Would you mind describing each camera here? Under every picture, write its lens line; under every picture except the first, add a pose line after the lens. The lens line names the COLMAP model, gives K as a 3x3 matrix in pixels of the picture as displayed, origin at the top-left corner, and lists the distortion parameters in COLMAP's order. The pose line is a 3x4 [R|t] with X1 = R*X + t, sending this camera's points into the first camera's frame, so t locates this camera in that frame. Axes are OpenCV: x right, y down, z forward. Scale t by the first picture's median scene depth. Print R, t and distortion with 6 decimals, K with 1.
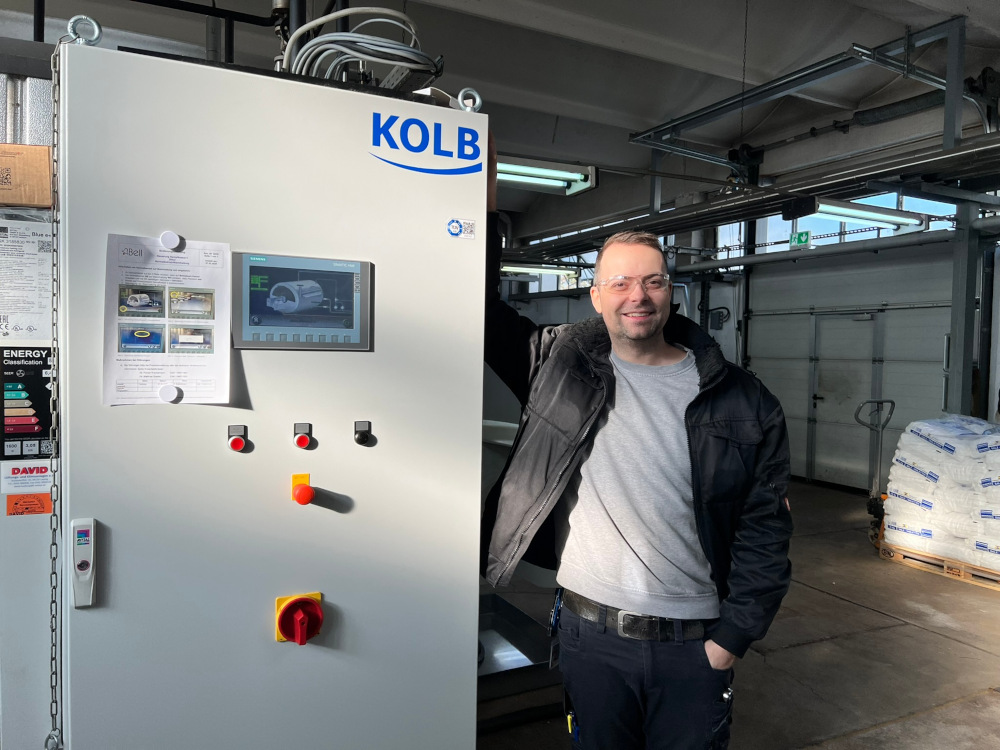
lens RADIAL K [[750.6, 0, 500.0], [0, 750.6, 375.0], [0, 0, 1]] dist [0.076016, -0.085363]
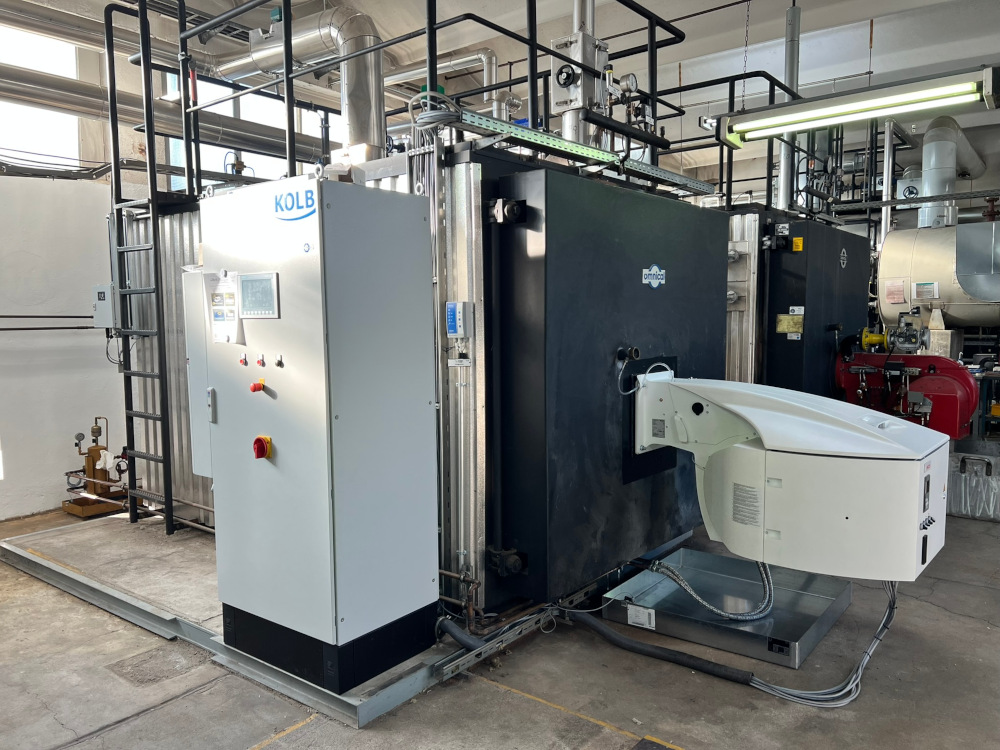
lens RADIAL K [[750.6, 0, 500.0], [0, 750.6, 375.0], [0, 0, 1]] dist [0.076016, -0.085363]
pose [[0.438215, 0.048477, -0.897562, 1.763314], [-0.017023, 0.998813, 0.045634, 0.014103], [0.898709, -0.004719, 0.438520, 0.633785]]
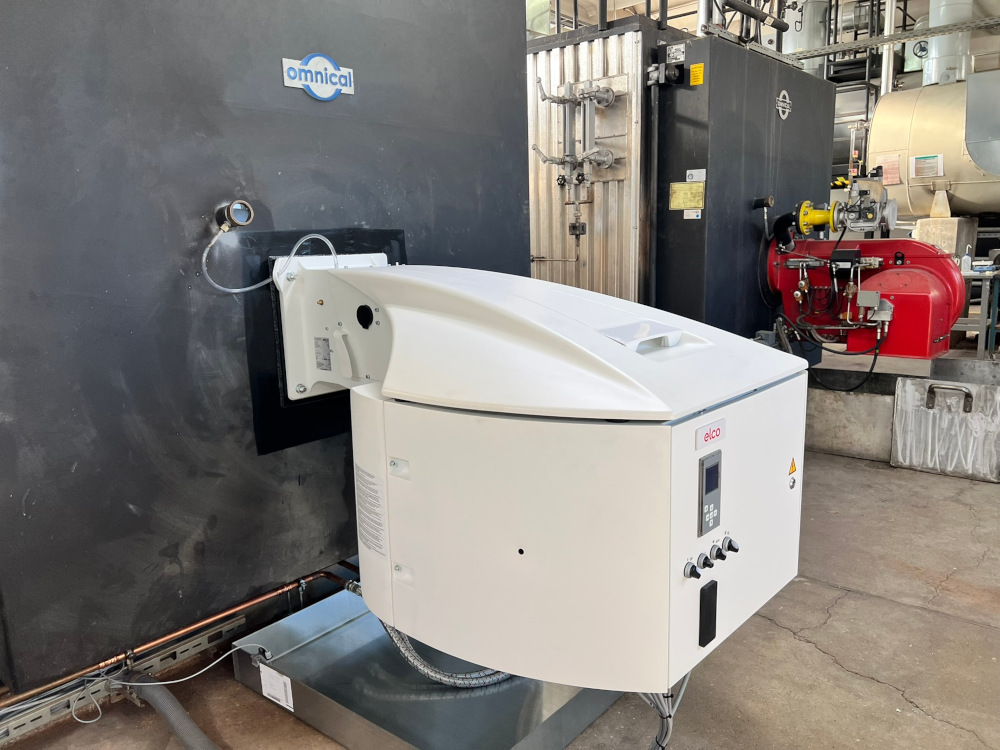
lens RADIAL K [[746.5, 0, 496.4], [0, 746.5, 368.4], [0, 0, 1]] dist [0.068128, -0.080435]
pose [[0.396098, 0.128234, -0.909210, 1.149683], [0.003543, 0.989979, 0.141170, 0.128219], [0.918202, -0.059138, 0.391674, 1.961578]]
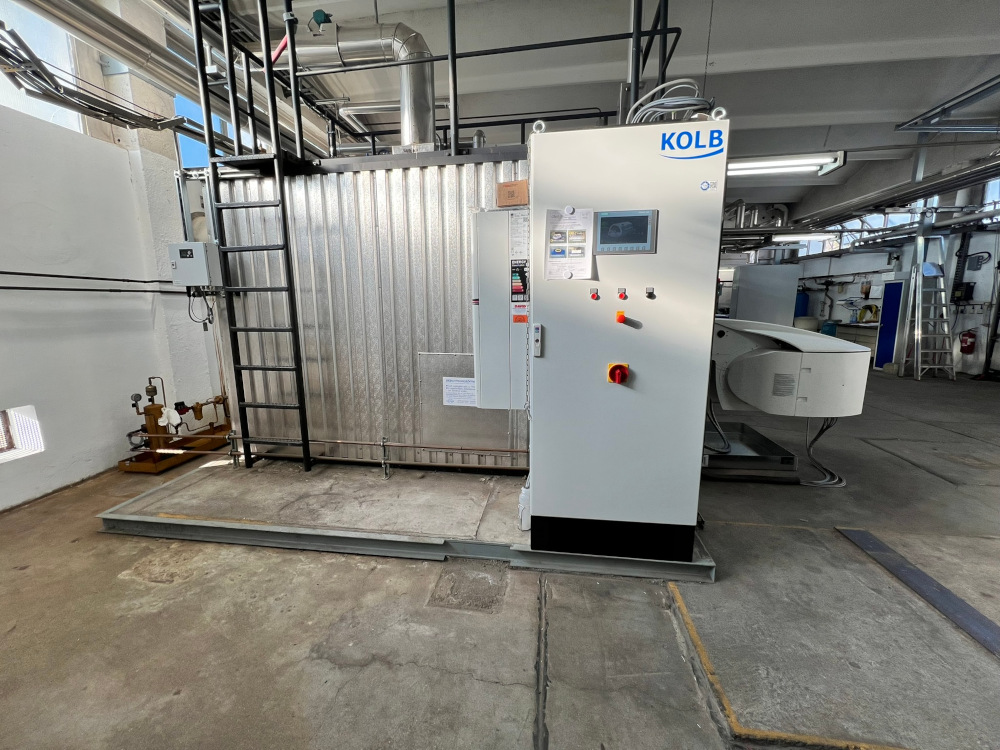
lens RADIAL K [[402.3, 0, 498.8], [0, 402.3, 371.8], [0, 0, 1]] dist [-0.001582, -0.000386]
pose [[0.824051, 0.069347, -0.562255, 0.118224], [0.003114, 0.991910, 0.126904, 0.146916], [0.566507, -0.106326, 0.817169, -0.197727]]
